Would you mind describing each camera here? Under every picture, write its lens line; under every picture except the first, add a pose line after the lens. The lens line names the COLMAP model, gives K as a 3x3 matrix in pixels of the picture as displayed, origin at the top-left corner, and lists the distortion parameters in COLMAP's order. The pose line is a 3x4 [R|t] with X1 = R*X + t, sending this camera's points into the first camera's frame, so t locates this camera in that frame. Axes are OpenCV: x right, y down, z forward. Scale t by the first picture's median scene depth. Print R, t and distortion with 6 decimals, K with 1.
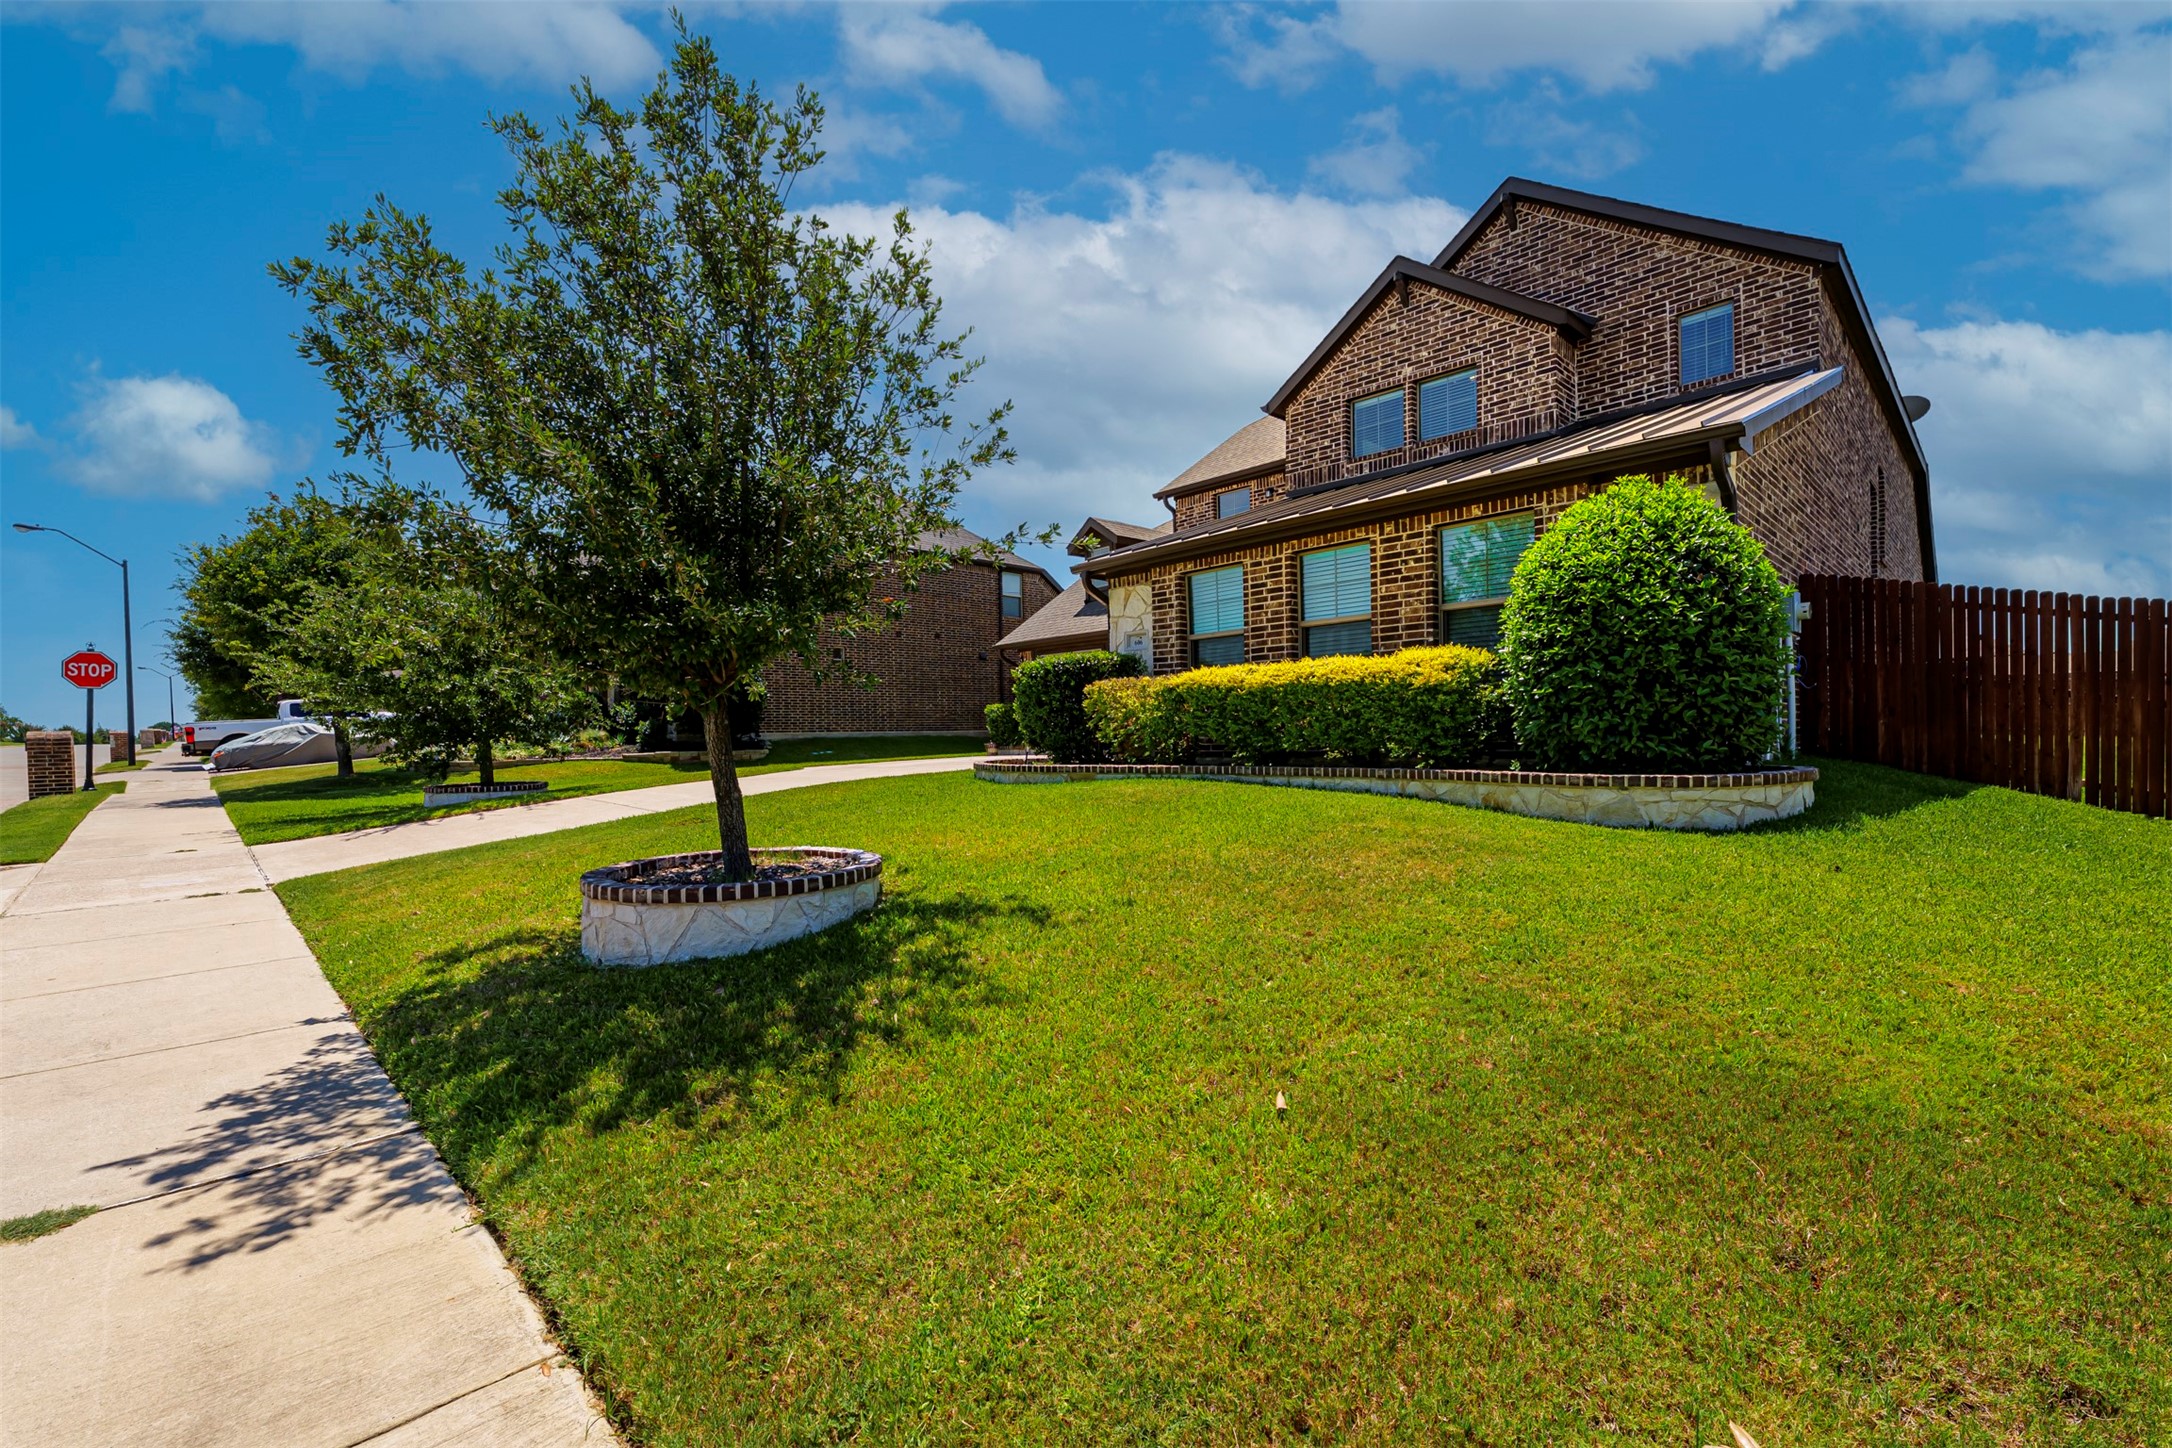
lens RADIAL K [[913.9, 0, 1084.4], [0, 913.9, 738.0], [0, 0, 1]] dist [-0.000792, -0.000054]
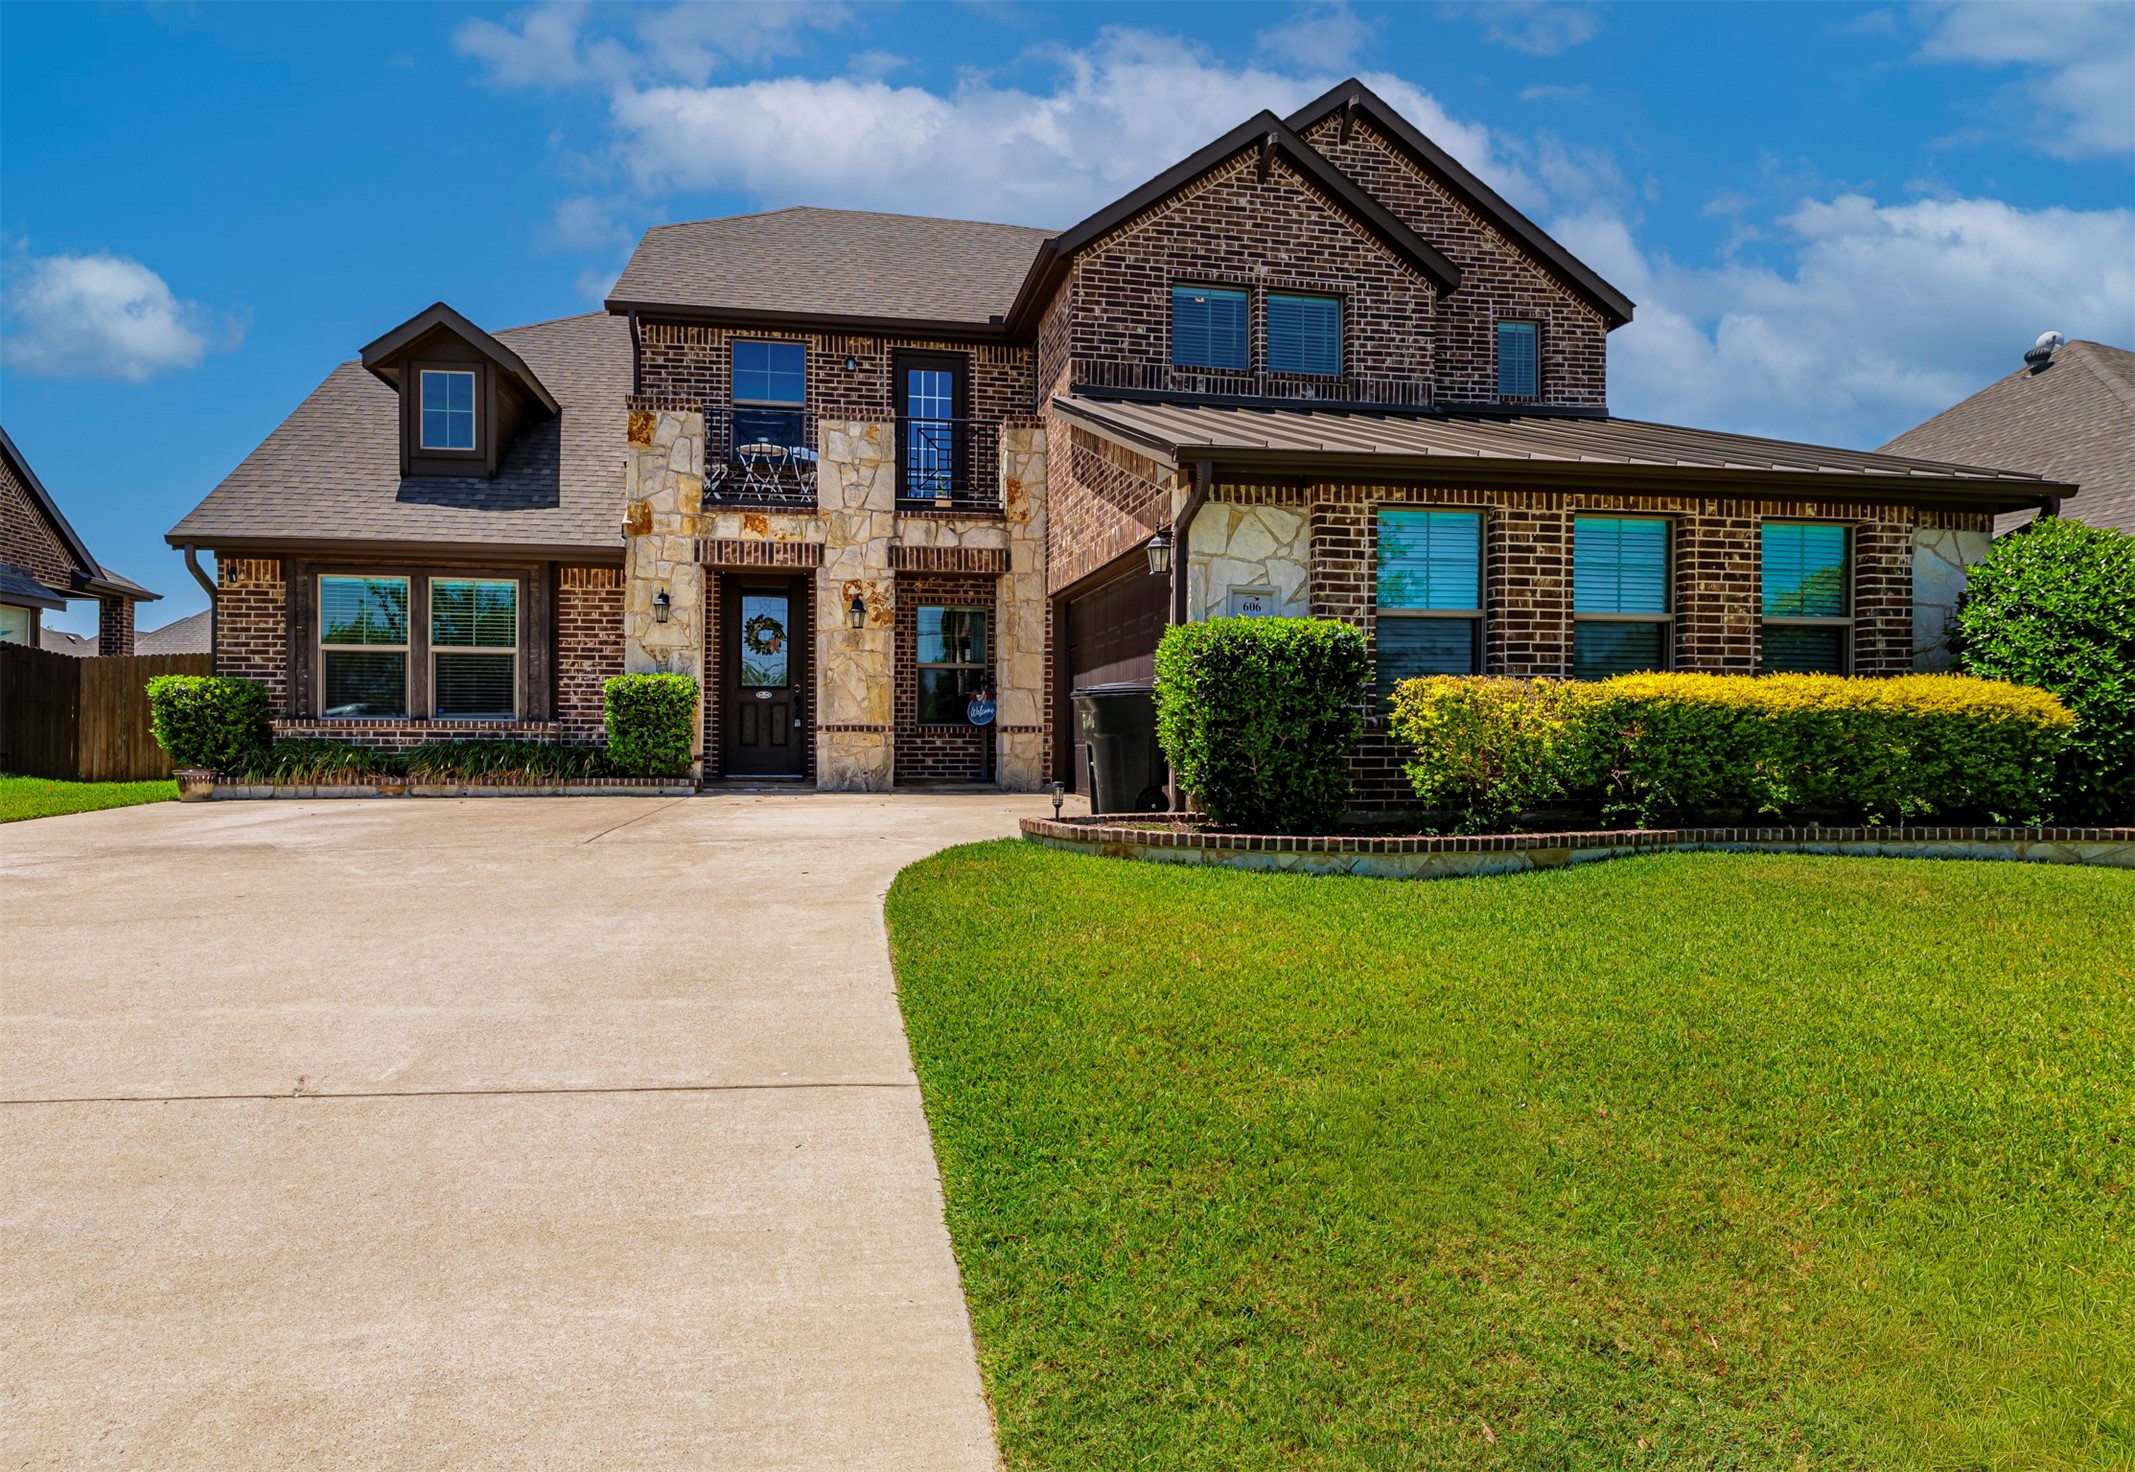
lens RADIAL K [[1229.9, 0, 1067.2], [0, 1229.9, 732.3], [0, 0, 1]] dist [-0.003398, -0.000120]
pose [[0.562396, 0.024781, 0.826497, -0.807851], [-0.013043, 0.999692, -0.021099, -0.012760], [-0.826765, 0.001085, 0.562546, 0.861255]]
